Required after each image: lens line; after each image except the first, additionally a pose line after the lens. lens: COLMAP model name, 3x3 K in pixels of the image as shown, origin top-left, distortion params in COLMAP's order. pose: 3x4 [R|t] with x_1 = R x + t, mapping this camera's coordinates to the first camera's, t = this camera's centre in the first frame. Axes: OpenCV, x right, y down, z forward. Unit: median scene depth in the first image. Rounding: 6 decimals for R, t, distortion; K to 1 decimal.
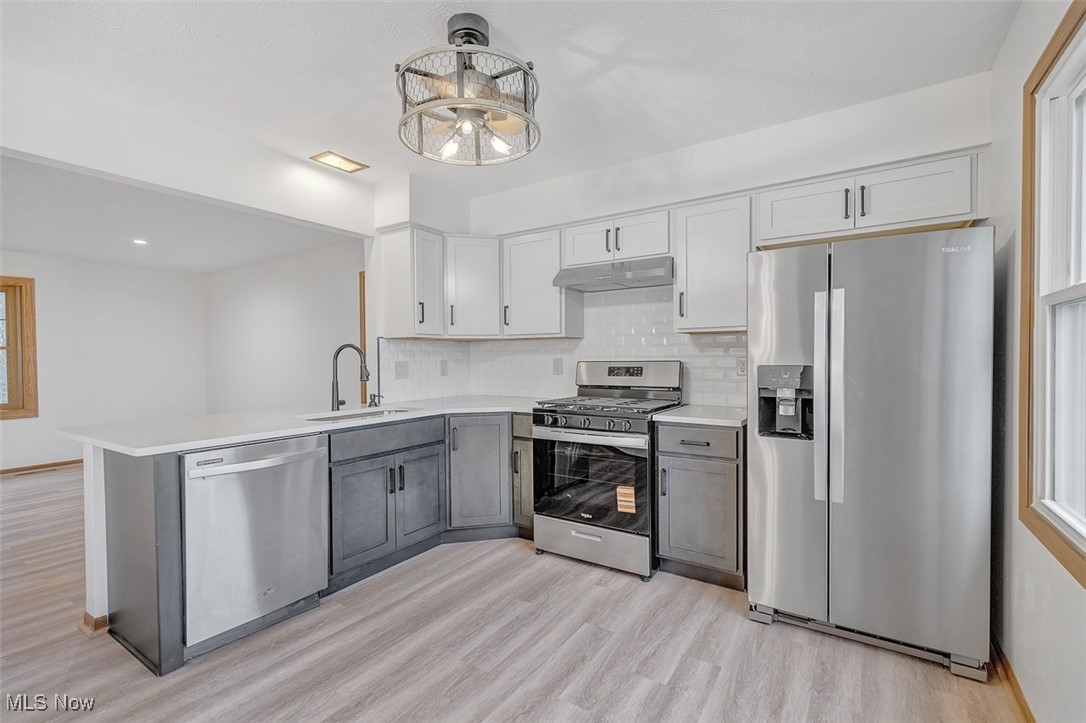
lens RADIAL K [[482.7, 0, 544.6], [0, 482.7, 366.4], [0, 0, 1]] dist [0.003212, -0.000262]
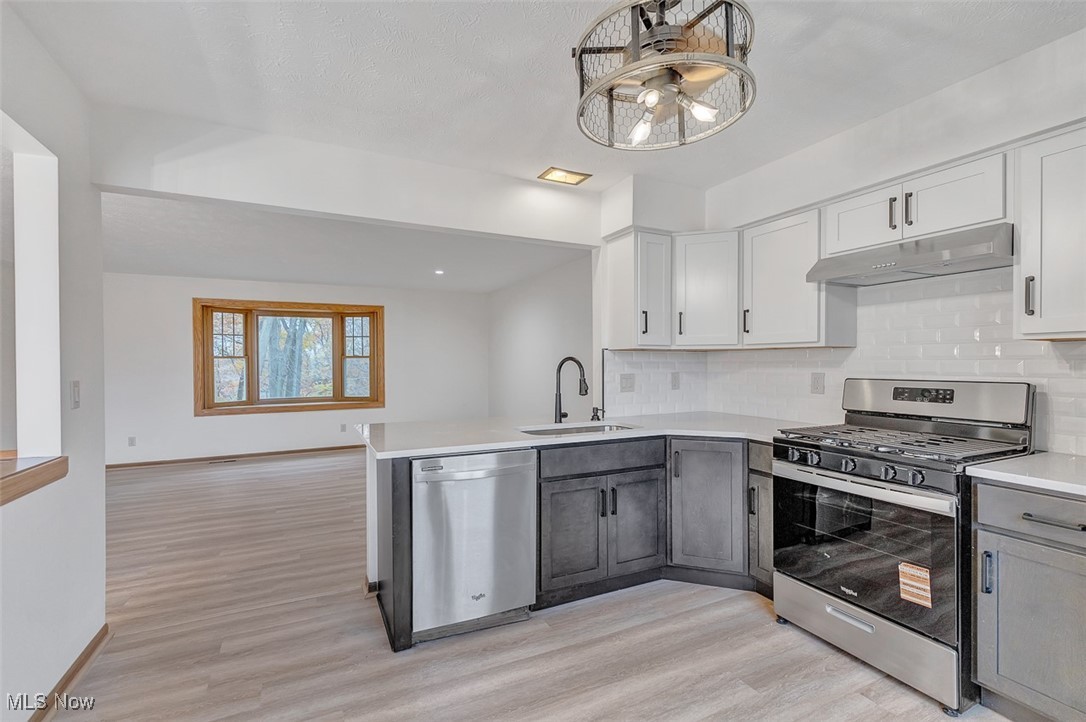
lens RADIAL K [[482.7, 0, 544.6], [0, 482.7, 365.9], [0, 0, 1]] dist [0.003212, -0.000262]
pose [[0.860586, 0.009307, -0.509220, 0.058312], [-0.013862, 0.999891, -0.005152, -0.023254], [0.509117, 0.011492, 0.860621, 0.124561]]
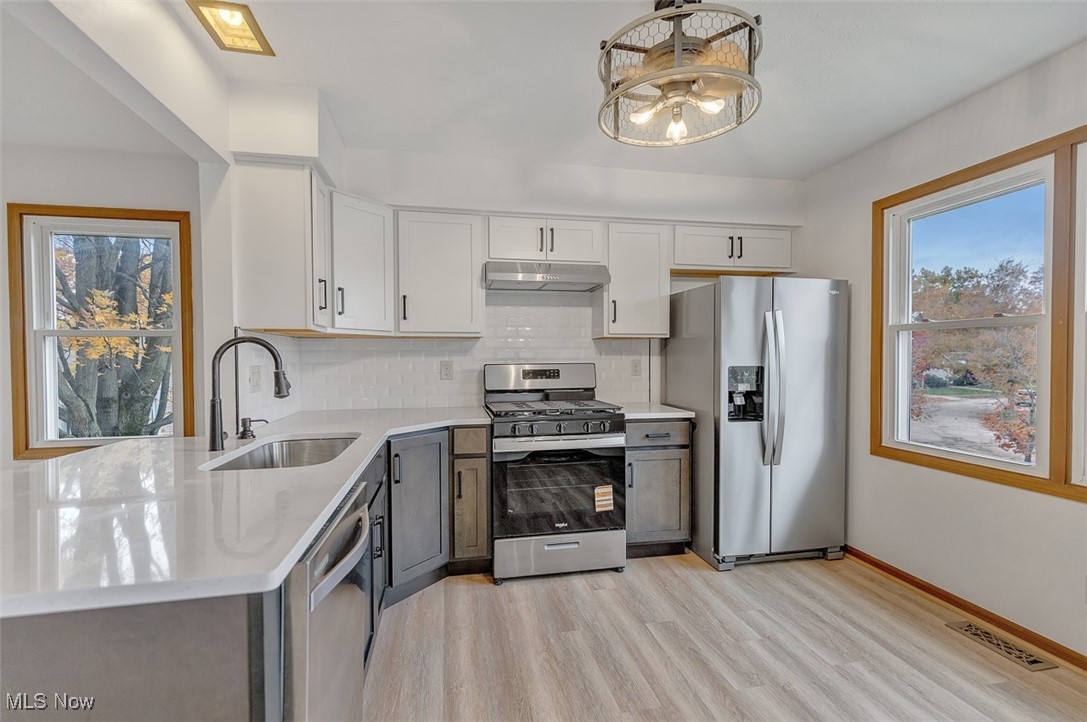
lens RADIAL K [[485.8, 0, 540.3], [0, 485.8, 367.6], [0, 0, 1]] dist [0.002822, -0.000111]
pose [[0.715710, -0.009492, 0.698333, -0.600320], [0.012991, 0.999916, 0.000277, -0.003560], [-0.698277, 0.008874, 0.715773, 0.330531]]
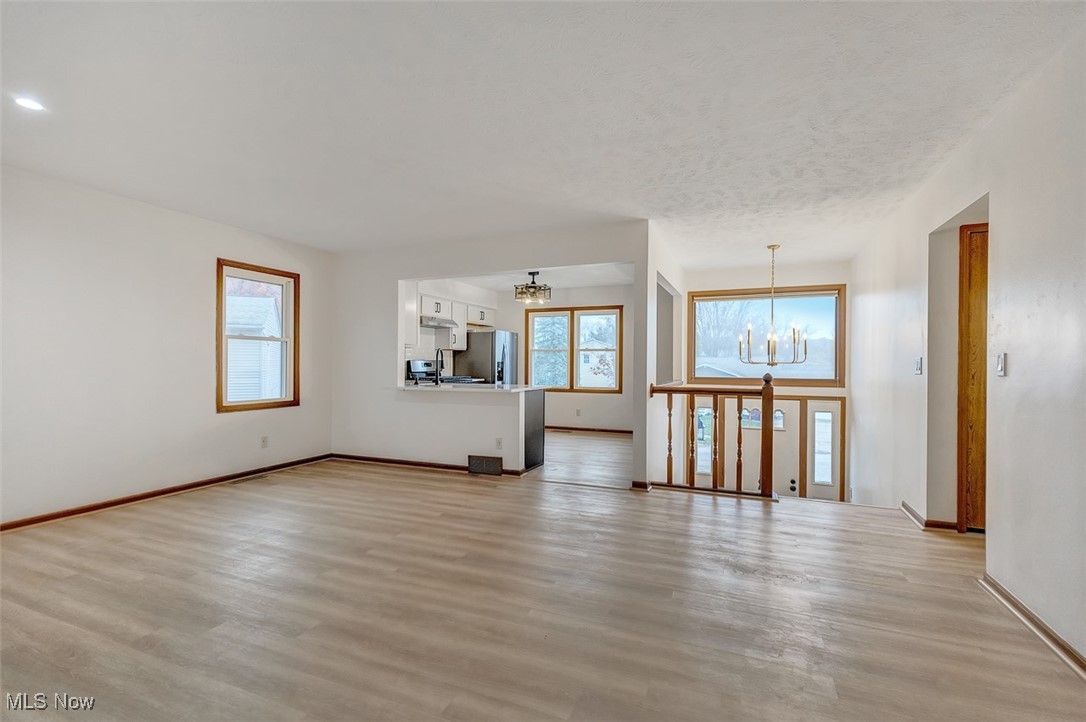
lens RADIAL K [[482.7, 0, 544.6], [0, 482.7, 365.9], [0, 0, 1]] dist [0.003212, -0.000262]
pose [[-0.177036, 0.002414, 0.984201, -2.392080], [0.013646, 0.999907, 0.000002, 0.025957], [-0.984110, 0.013431, -0.177052, 0.975555]]
